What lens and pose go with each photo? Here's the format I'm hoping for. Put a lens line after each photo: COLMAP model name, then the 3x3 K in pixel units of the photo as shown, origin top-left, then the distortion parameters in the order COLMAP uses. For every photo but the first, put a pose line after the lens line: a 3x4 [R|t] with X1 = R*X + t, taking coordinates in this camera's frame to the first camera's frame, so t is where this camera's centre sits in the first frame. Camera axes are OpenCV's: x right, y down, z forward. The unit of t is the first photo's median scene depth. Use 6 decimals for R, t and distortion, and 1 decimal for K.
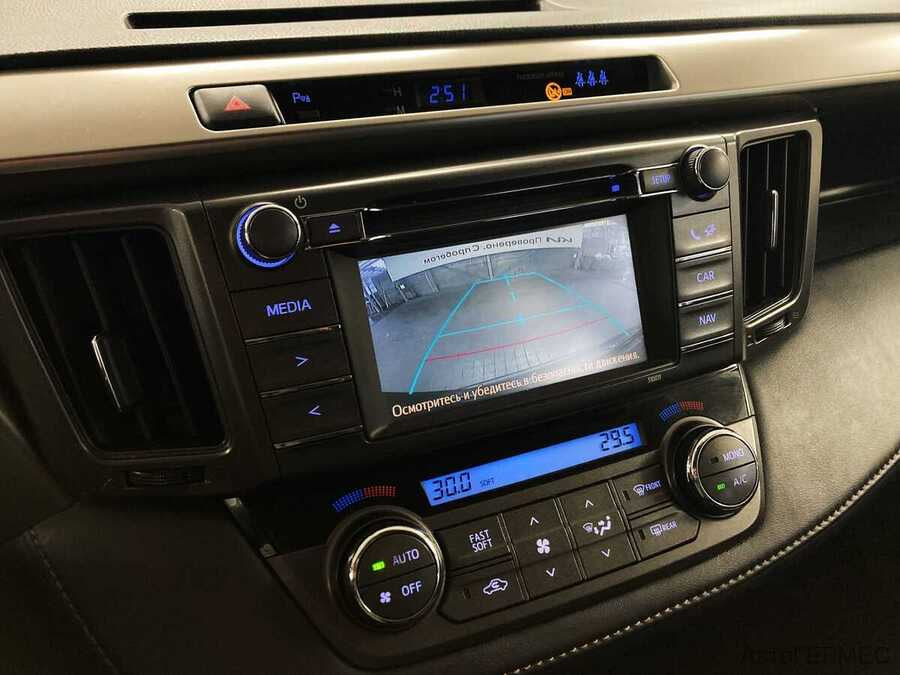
lens RADIAL K [[775.3, 0, 450.0], [0, 775.3, 337.5], [0, 0, 1]] dist [0.053470, 0.000464]
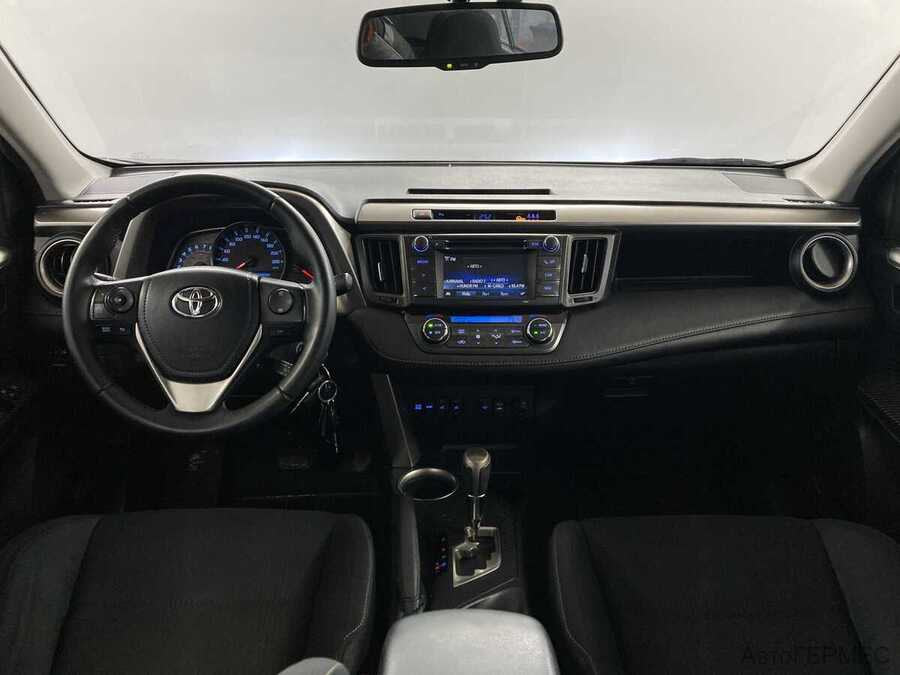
lens RADIAL K [[752.7, 0, 450.0], [0, 752.7, 337.5], [0, 0, 1]] dist [-0.001266, -0.003188]
pose [[0.924169, 0.124024, -0.361289, 1.286260], [-0.183751, 0.973543, -0.135832, 0.787187], [0.334883, 0.191919, 0.922508, -2.304560]]
